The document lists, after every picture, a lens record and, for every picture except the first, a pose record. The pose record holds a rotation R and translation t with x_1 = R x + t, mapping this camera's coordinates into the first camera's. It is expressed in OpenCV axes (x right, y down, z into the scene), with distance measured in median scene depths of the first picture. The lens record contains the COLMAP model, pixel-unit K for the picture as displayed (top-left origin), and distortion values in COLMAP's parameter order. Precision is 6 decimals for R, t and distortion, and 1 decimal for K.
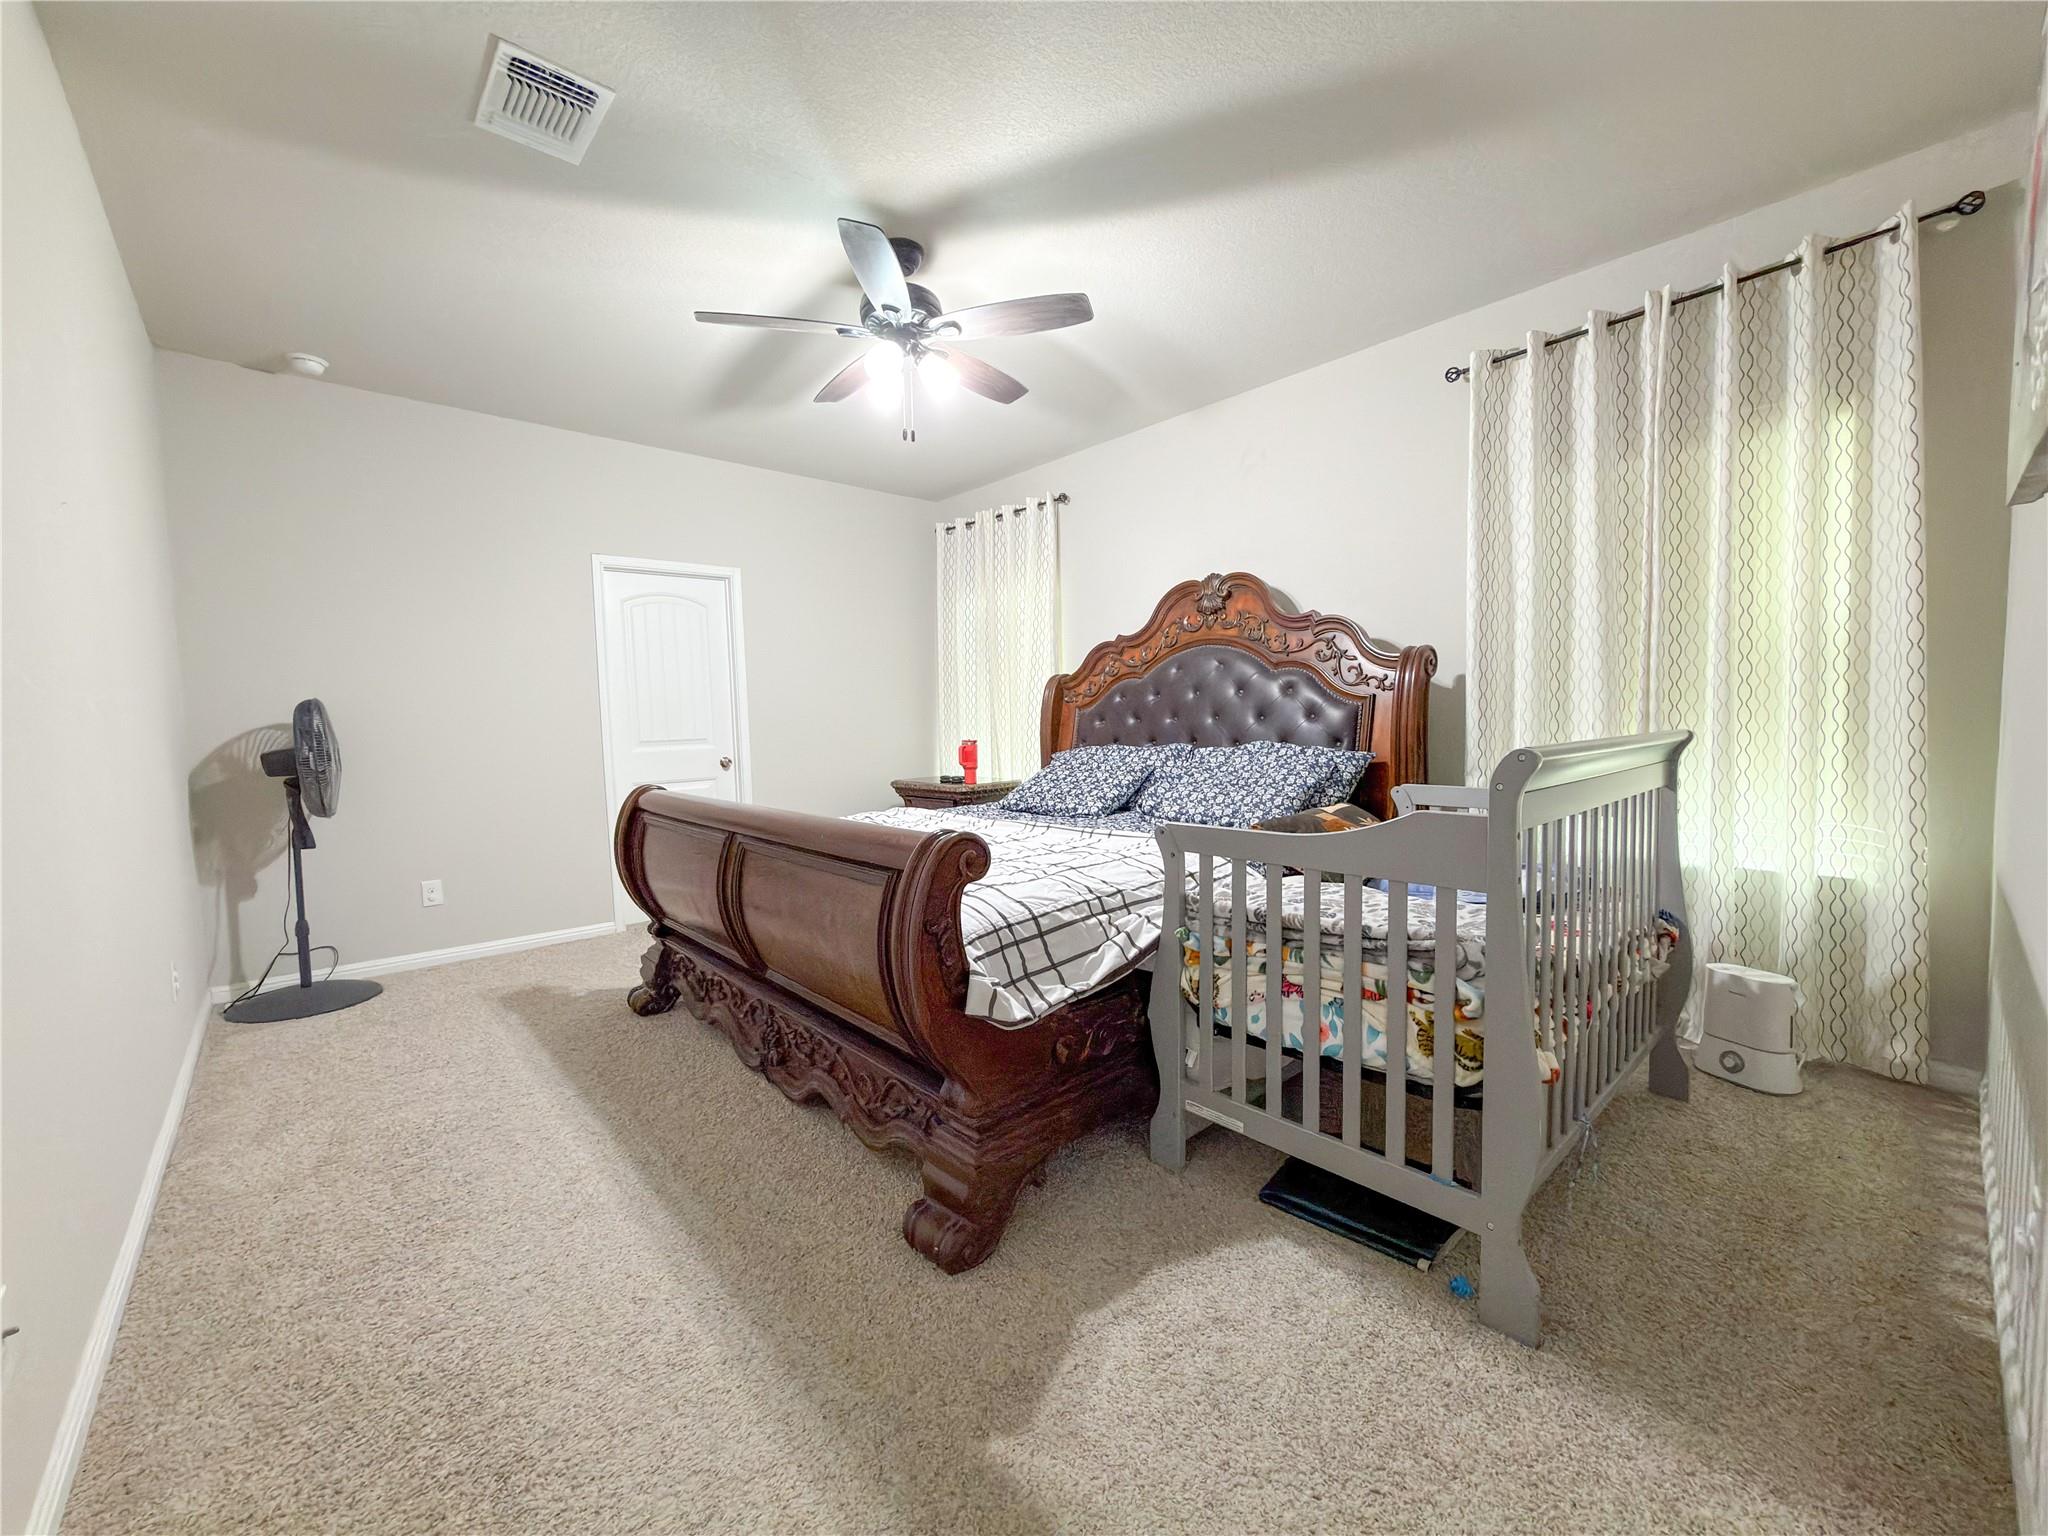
lens RADIAL K [[816.2, 0, 1017.6], [0, 816.2, 775.4], [0, 0, 1]] dist [-0.000664, 0.000478]
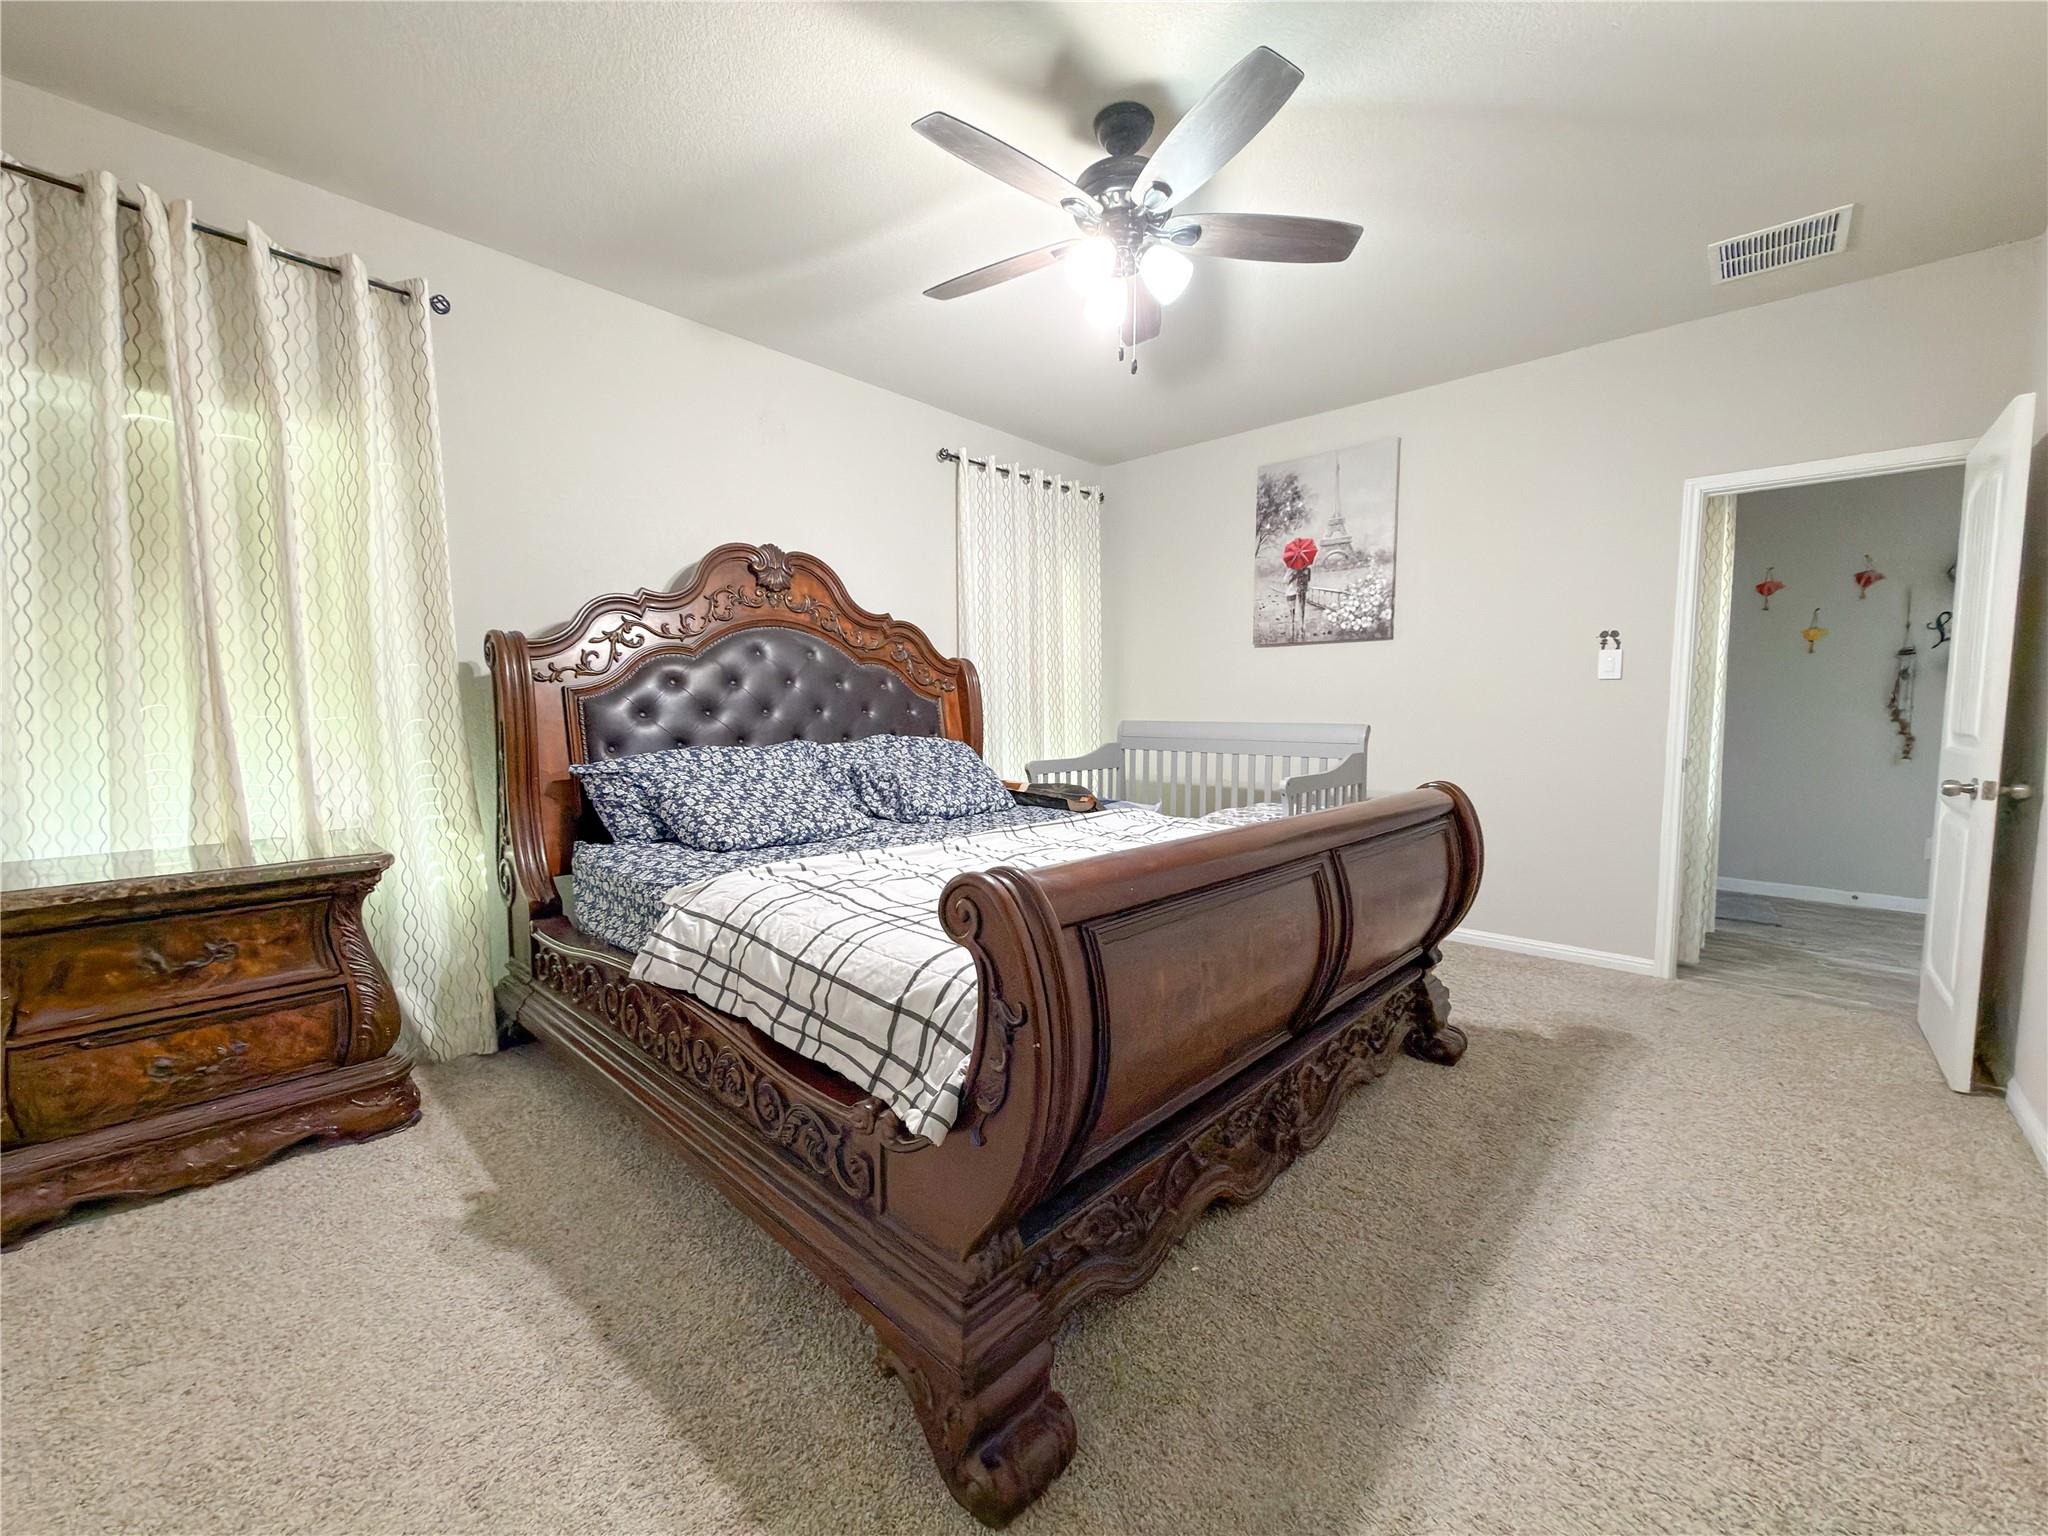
lens RADIAL K [[816.2, 0, 1017.8], [0, 816.2, 762.0], [0, 0, 1]] dist [-0.000664, 0.000478]
pose [[-0.095346, -0.057561, 0.993779, -0.757214], [0.054385, 0.996534, 0.062938, -0.063847], [-0.993957, 0.060048, -0.091885, 0.947953]]
